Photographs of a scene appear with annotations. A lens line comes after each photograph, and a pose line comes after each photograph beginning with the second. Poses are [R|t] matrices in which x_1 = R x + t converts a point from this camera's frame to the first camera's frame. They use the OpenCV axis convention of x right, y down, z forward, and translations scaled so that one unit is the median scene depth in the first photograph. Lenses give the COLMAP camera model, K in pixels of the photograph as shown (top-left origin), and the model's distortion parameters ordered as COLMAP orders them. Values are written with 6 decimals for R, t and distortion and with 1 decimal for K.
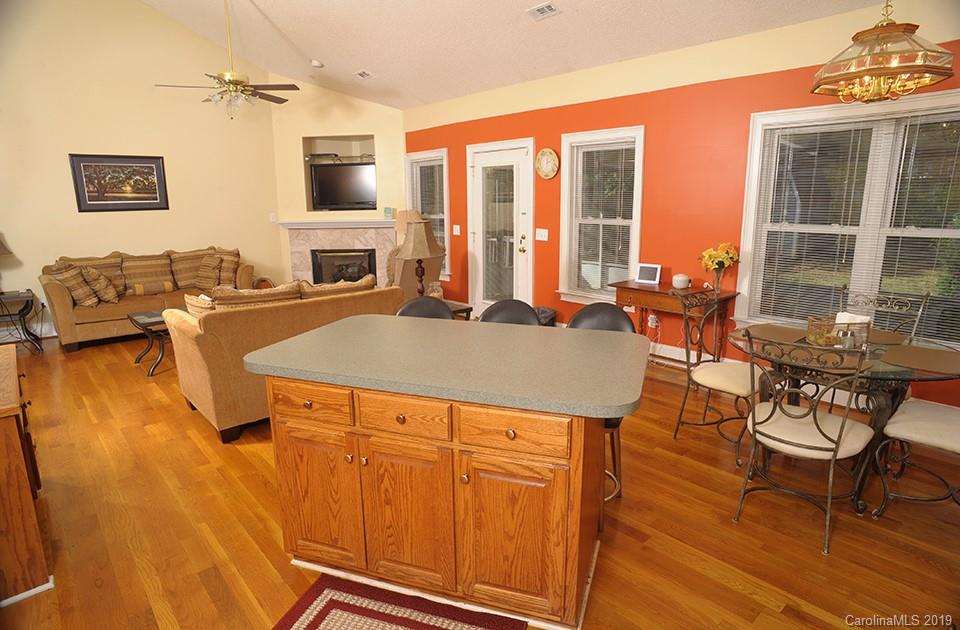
lens RADIAL K [[545.9, 0, 481.2], [0, 545.9, 314.6], [0, 0, 1]] dist [-0.077443, 0.045254]
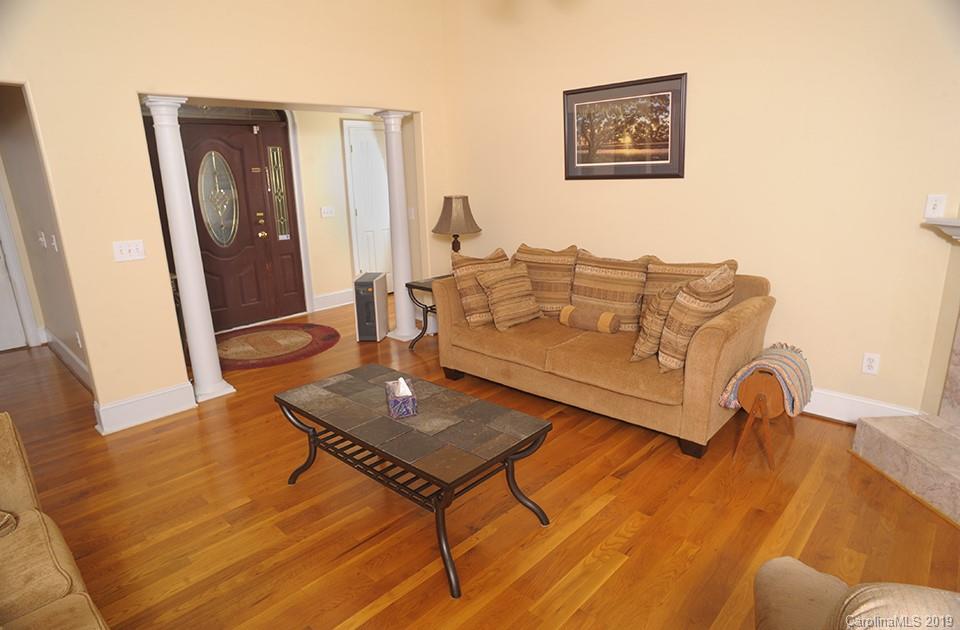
lens RADIAL K [[545.9, 0, 489.9], [0, 545.9, 317.4], [0, 0, 1]] dist [-0.077443, 0.045254]
pose [[0.091479, 0.263946, -0.960190, -0.063882], [-0.175089, 0.953474, 0.245419, -0.168098], [0.980293, 0.145668, 0.133437, 0.787347]]
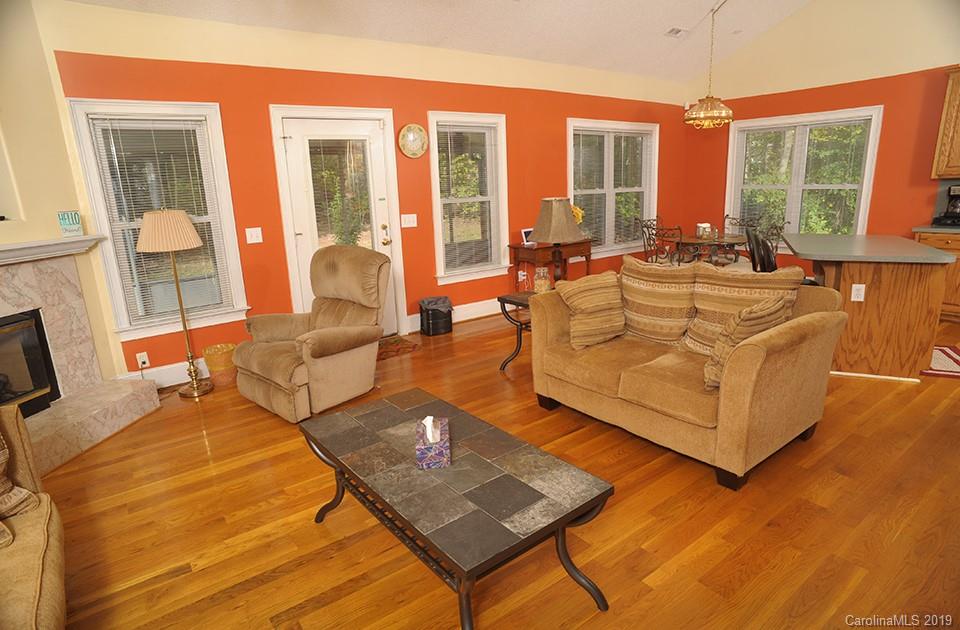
lens RADIAL K [[545.9, 0, 484.5], [0, 545.9, 315.5], [0, 0, 1]] dist [-0.077443, 0.045254]
pose [[0.080235, -0.234472, 0.968806, -0.687009], [0.244616, 0.946850, 0.208899, -0.137461], [-0.966295, 0.220224, 0.133326, 0.701762]]
